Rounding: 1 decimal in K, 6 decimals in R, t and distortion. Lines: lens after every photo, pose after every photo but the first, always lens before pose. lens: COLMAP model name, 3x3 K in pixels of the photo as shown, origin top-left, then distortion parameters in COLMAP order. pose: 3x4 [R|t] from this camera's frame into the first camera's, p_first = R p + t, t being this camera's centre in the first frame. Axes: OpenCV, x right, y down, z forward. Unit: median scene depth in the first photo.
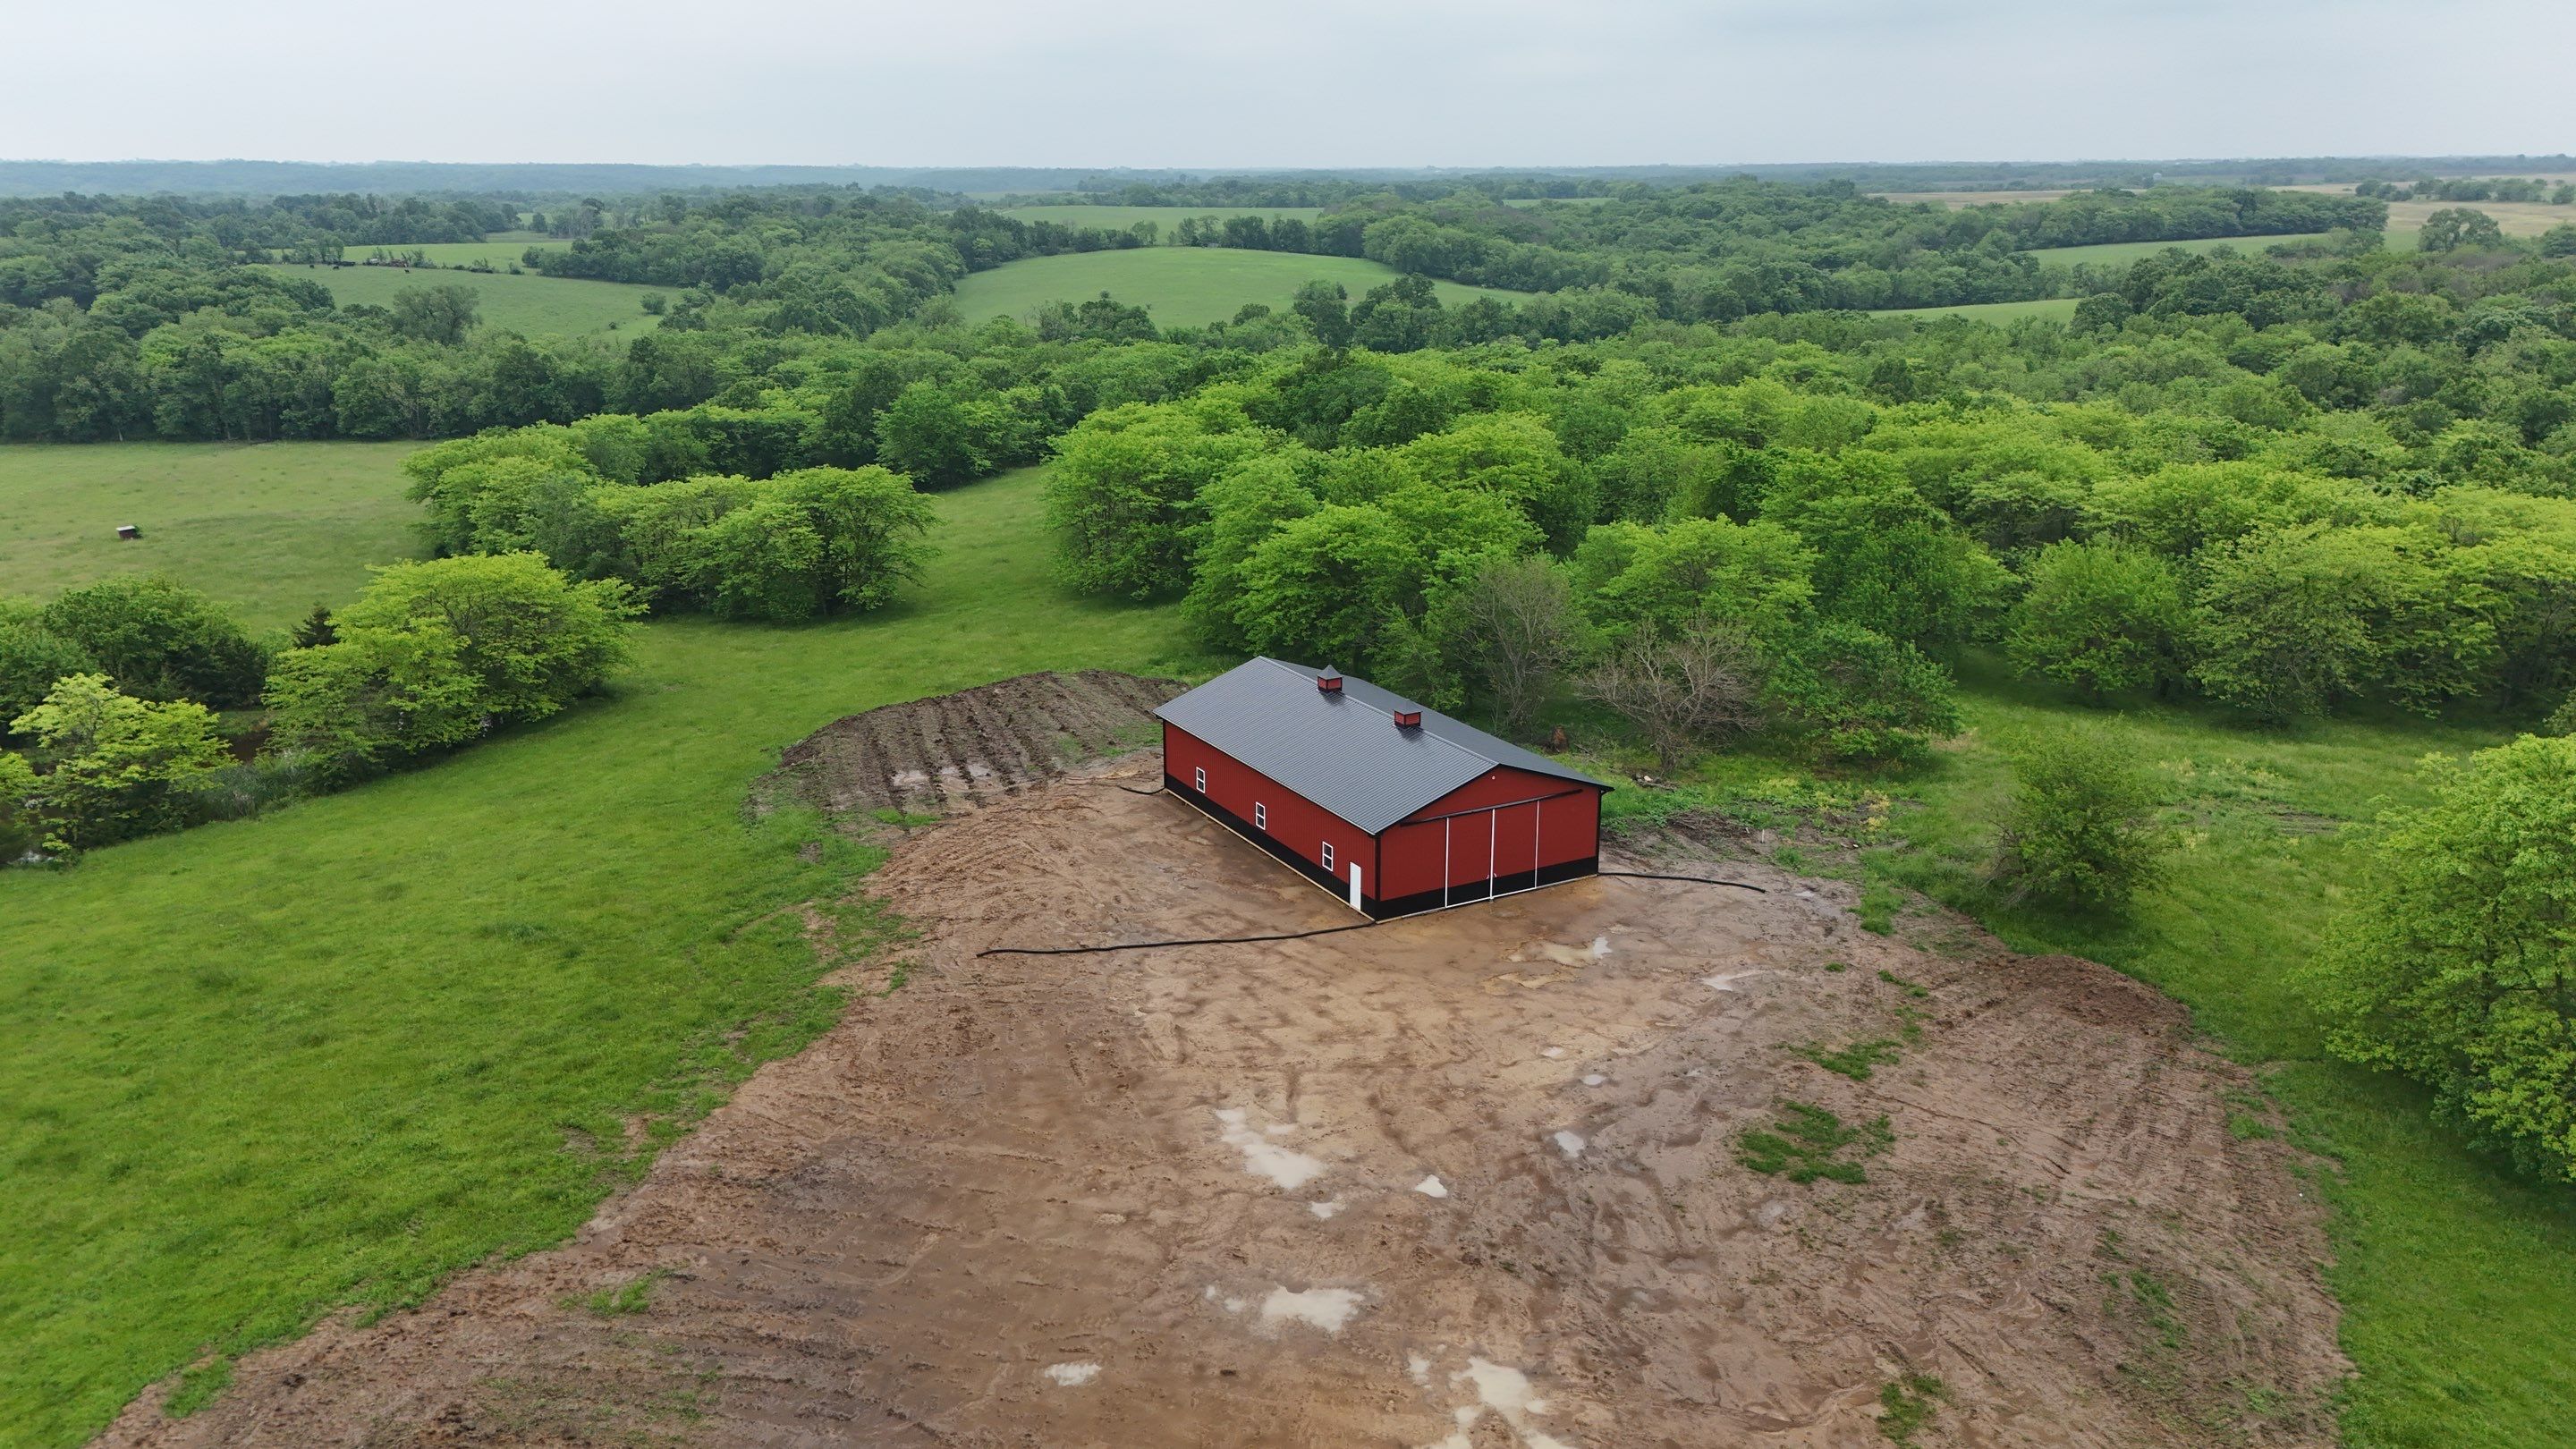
lens RADIAL K [[1826.4, 0, 1287.7], [0, 1826.4, 725.1], [0, 0, 1]] dist [0.027371, 0.001446]
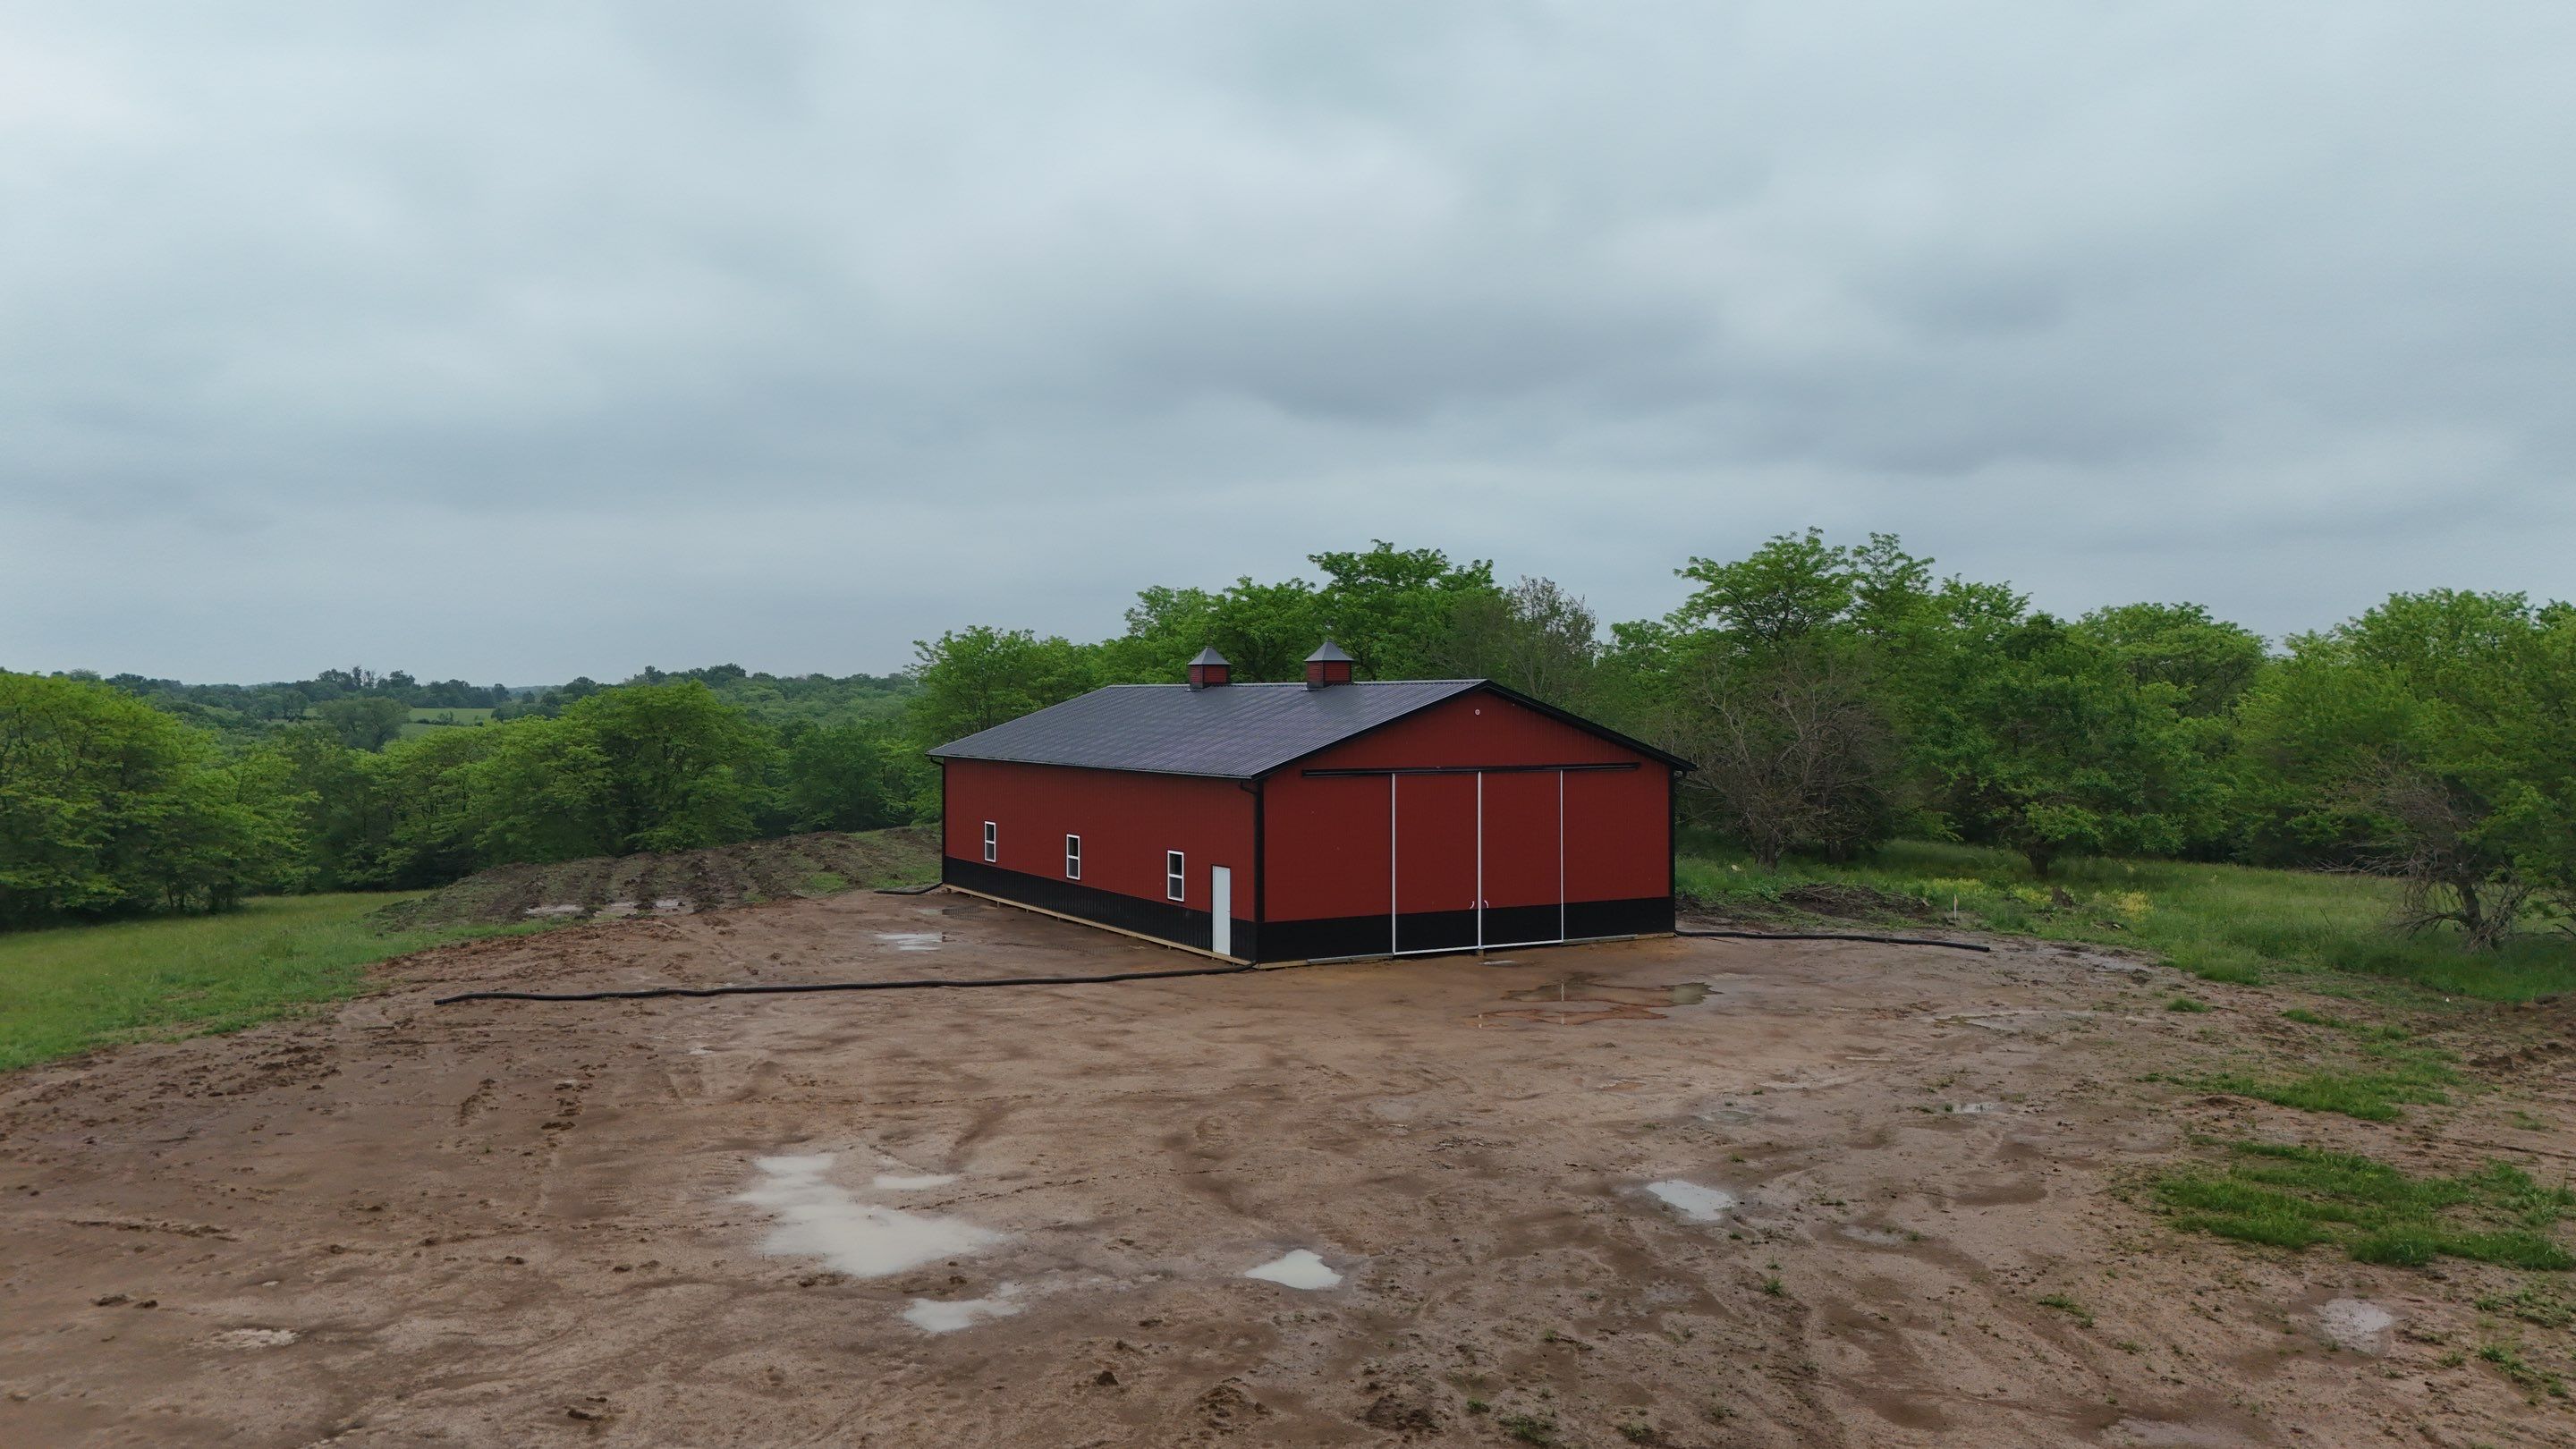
lens RADIAL K [[1826.4, 0, 1286.2], [0, 1826.4, 721.7], [0, 0, 1]] dist [0.027371, 0.001446]
pose [[0.999976, -0.006256, -0.003016, 0.075798], [0.005152, 0.959443, -0.281857, 0.241793], [0.004657, 0.281834, 0.959452, 0.627991]]
